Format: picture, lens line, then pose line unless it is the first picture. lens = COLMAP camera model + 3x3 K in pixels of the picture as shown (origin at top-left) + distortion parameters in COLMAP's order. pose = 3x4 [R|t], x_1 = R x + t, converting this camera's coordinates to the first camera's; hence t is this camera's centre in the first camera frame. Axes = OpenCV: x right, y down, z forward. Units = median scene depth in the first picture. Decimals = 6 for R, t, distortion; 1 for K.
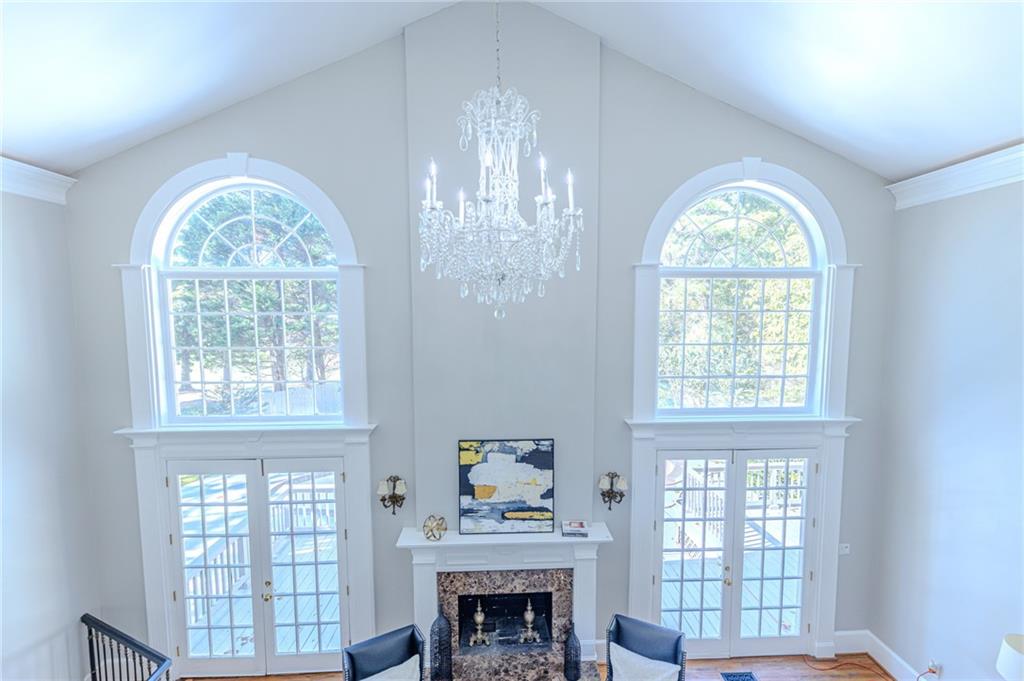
lens RADIAL K [[463.9, 0, 513.0], [0, 463.9, 347.5], [0, 0, 1]] dist [0.005889, 0.000229]
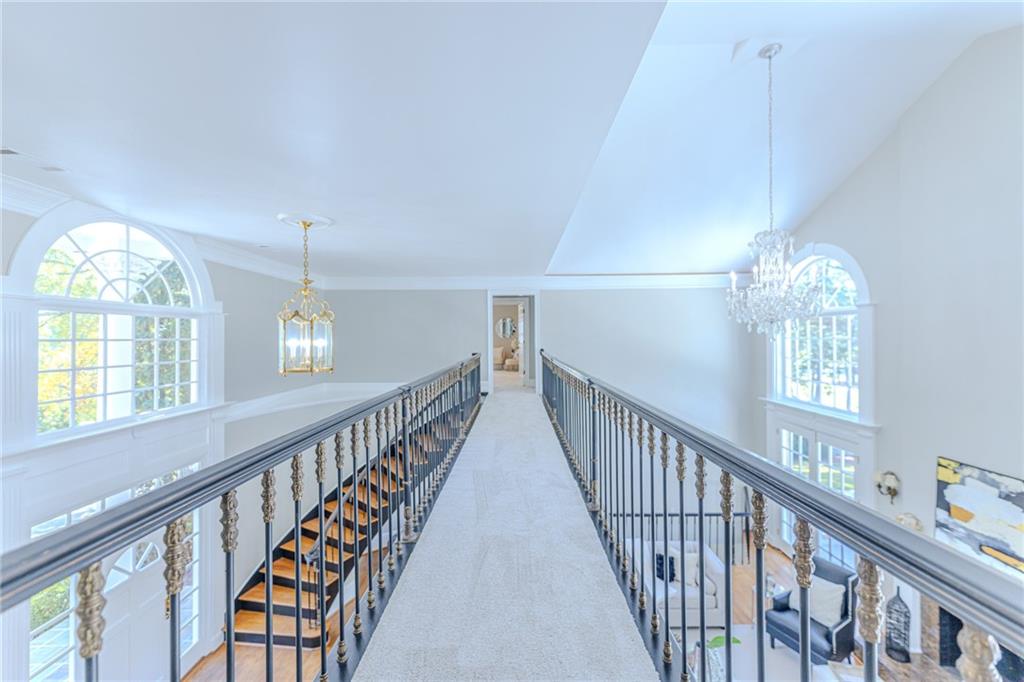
lens RADIAL K [[415.6, 0, 512.0], [0, 415.6, 337.5], [0, 0, 1]] dist [-0.002670, -0.000262]
pose [[-0.046630, 0.006903, -0.998888, 0.896632], [-0.078918, 0.996825, 0.010573, -0.009021], [0.995790, 0.079323, -0.045937, 0.024424]]
